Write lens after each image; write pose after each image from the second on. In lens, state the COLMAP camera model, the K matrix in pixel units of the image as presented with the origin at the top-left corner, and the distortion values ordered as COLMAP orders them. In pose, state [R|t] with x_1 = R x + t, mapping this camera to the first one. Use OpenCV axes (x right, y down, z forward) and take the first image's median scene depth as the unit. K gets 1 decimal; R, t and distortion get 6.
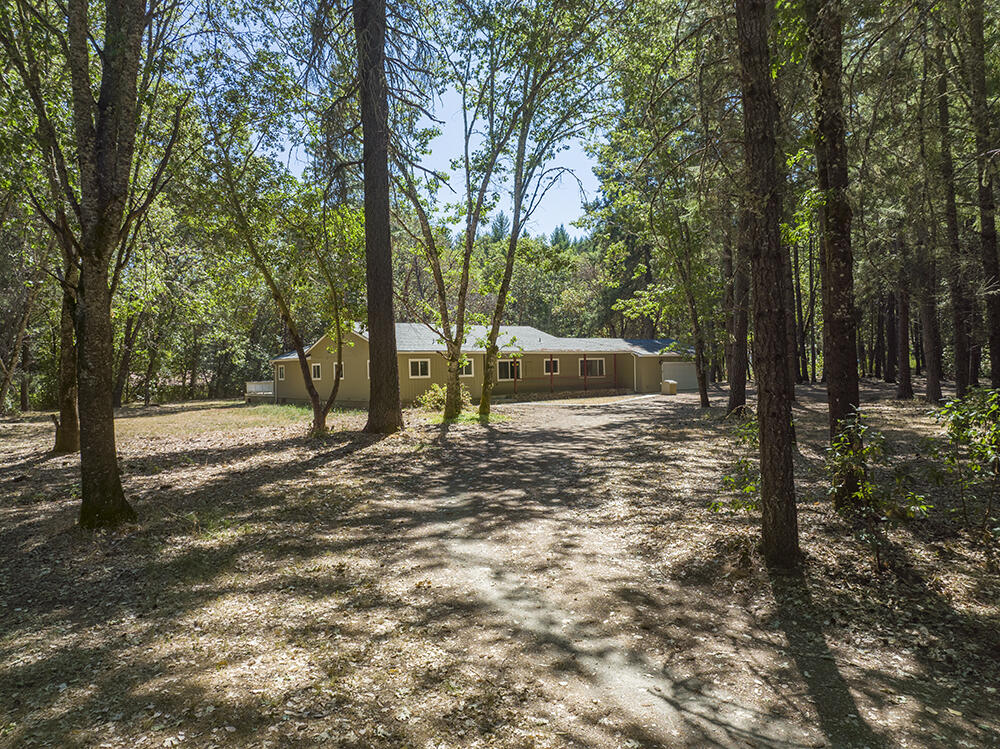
lens RADIAL K [[696.4, 0, 500.6], [0, 696.4, 375.6], [0, 0, 1]] dist [0.000283, 0.000208]
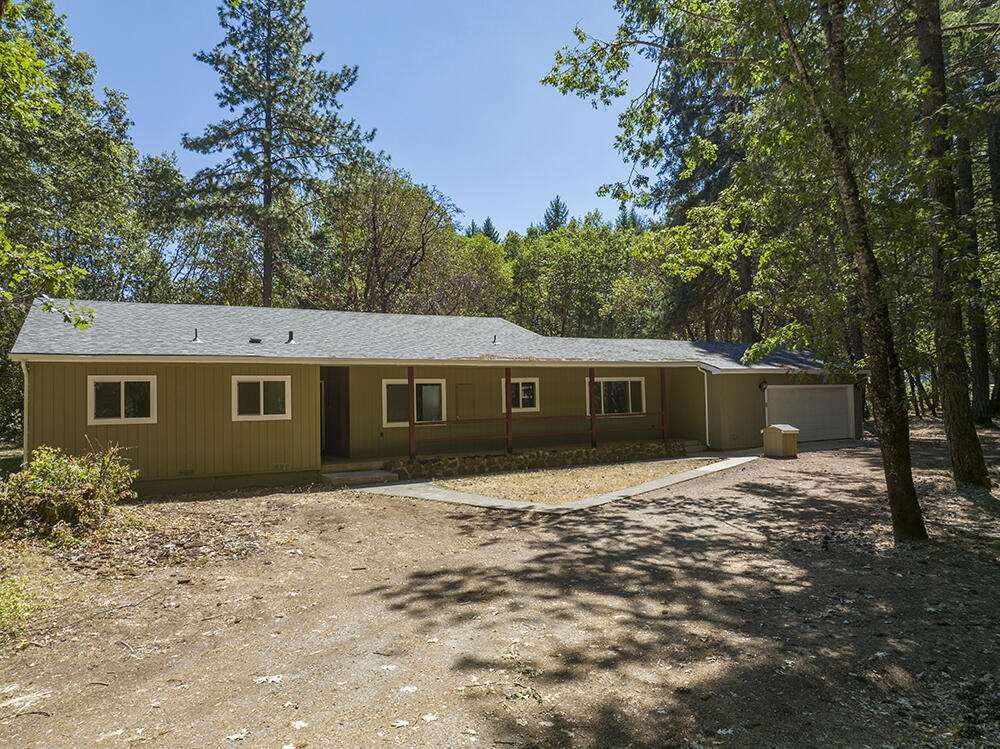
lens RADIAL K [[696.4, 0, 498.4], [0, 696.4, 373.0], [0, 0, 1]] dist [0.000283, 0.000208]
pose [[0.989081, -0.004189, -0.147315, 0.119845], [-0.001616, 0.999228, -0.039263, -0.008285], [0.147366, 0.039073, 0.988310, 0.494068]]
